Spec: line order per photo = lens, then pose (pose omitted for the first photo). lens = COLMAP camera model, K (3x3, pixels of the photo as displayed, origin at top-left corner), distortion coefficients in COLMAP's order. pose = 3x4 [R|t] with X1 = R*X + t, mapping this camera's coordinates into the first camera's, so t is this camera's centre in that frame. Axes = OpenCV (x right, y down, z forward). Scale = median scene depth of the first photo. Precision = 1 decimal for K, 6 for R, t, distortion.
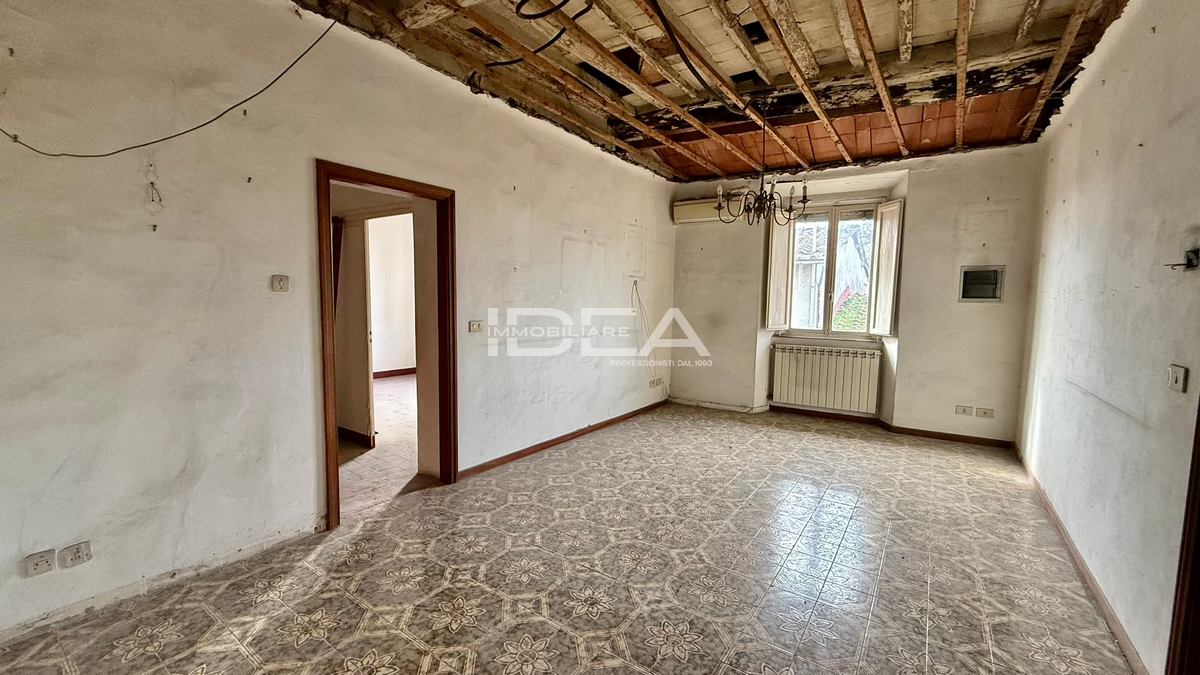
lens RADIAL K [[477.0, 0, 595.8], [0, 477.0, 338.4], [0, 0, 1]] dist [-0.001577, 0.000387]
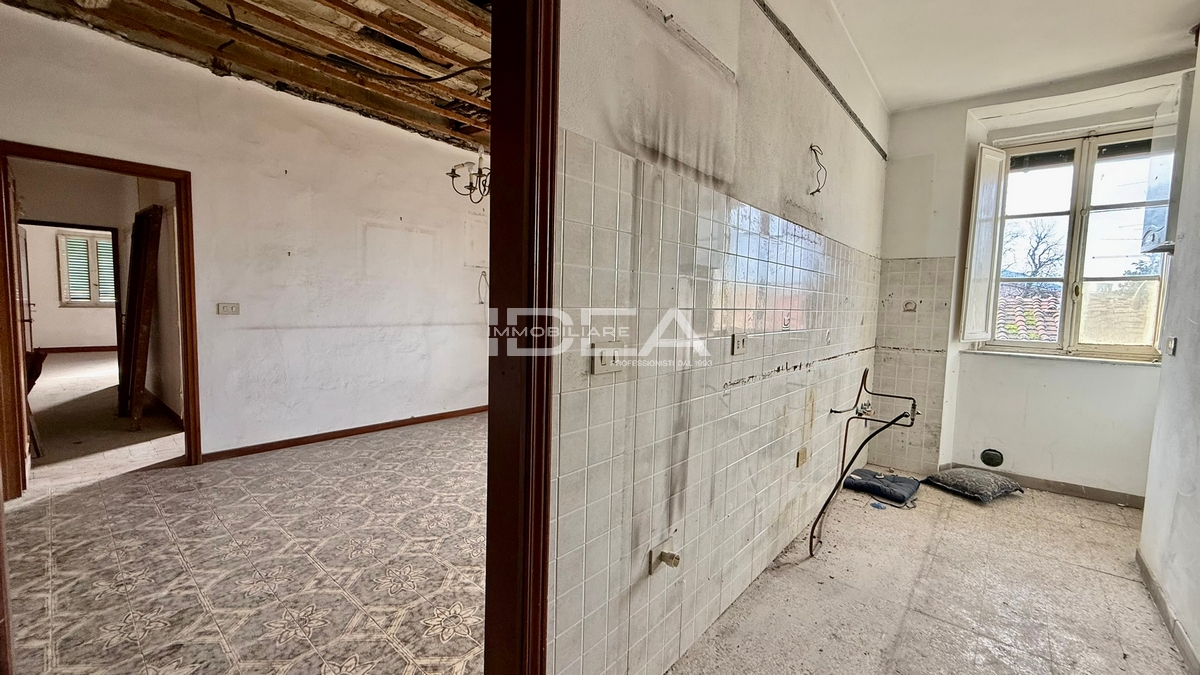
lens RADIAL K [[477.0, 0, 597.5], [0, 477.0, 338.2], [0, 0, 1]] dist [-0.001577, 0.000387]
pose [[0.995273, 0.016703, -0.095668, 0.615954], [-0.017917, 0.999769, -0.011844, 0.033958], [0.095448, 0.013502, 0.995343, 0.081271]]
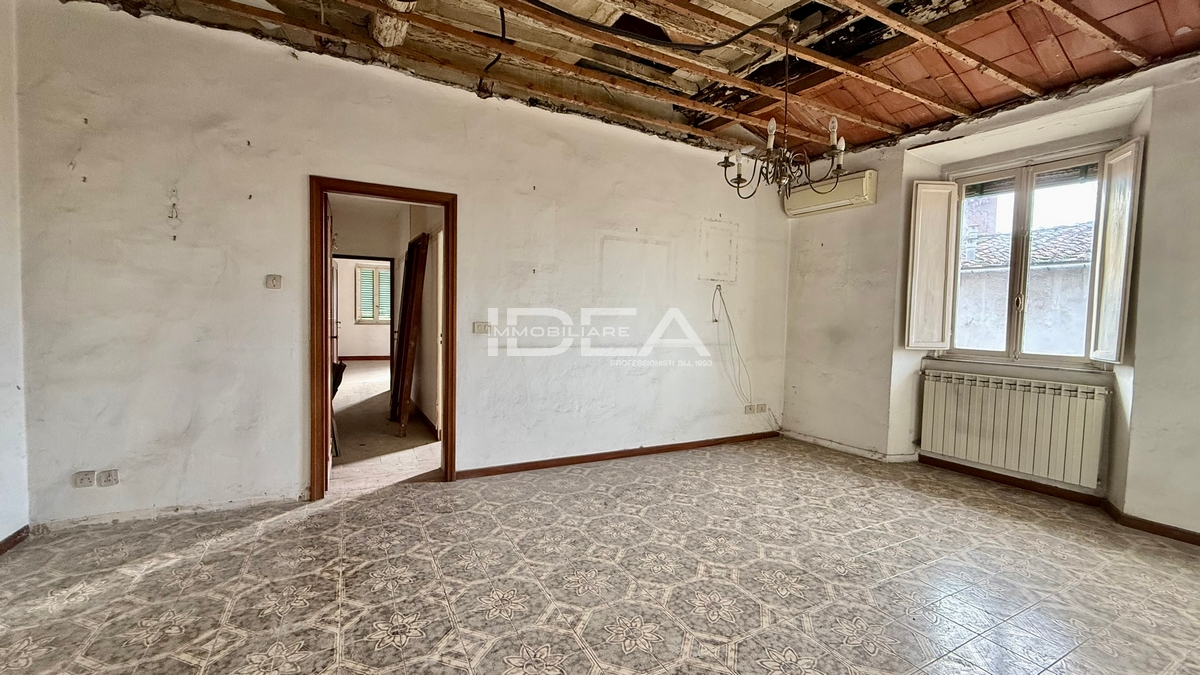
lens RADIAL K [[477.0, 0, 596.1], [0, 477.0, 338.4], [0, 0, 1]] dist [-0.001577, 0.000387]
pose [[0.890425, 0.025344, -0.454423, 0.418322], [-0.046115, 0.998334, -0.034683, 0.021084], [0.452787, 0.051839, 0.890110, 0.219349]]
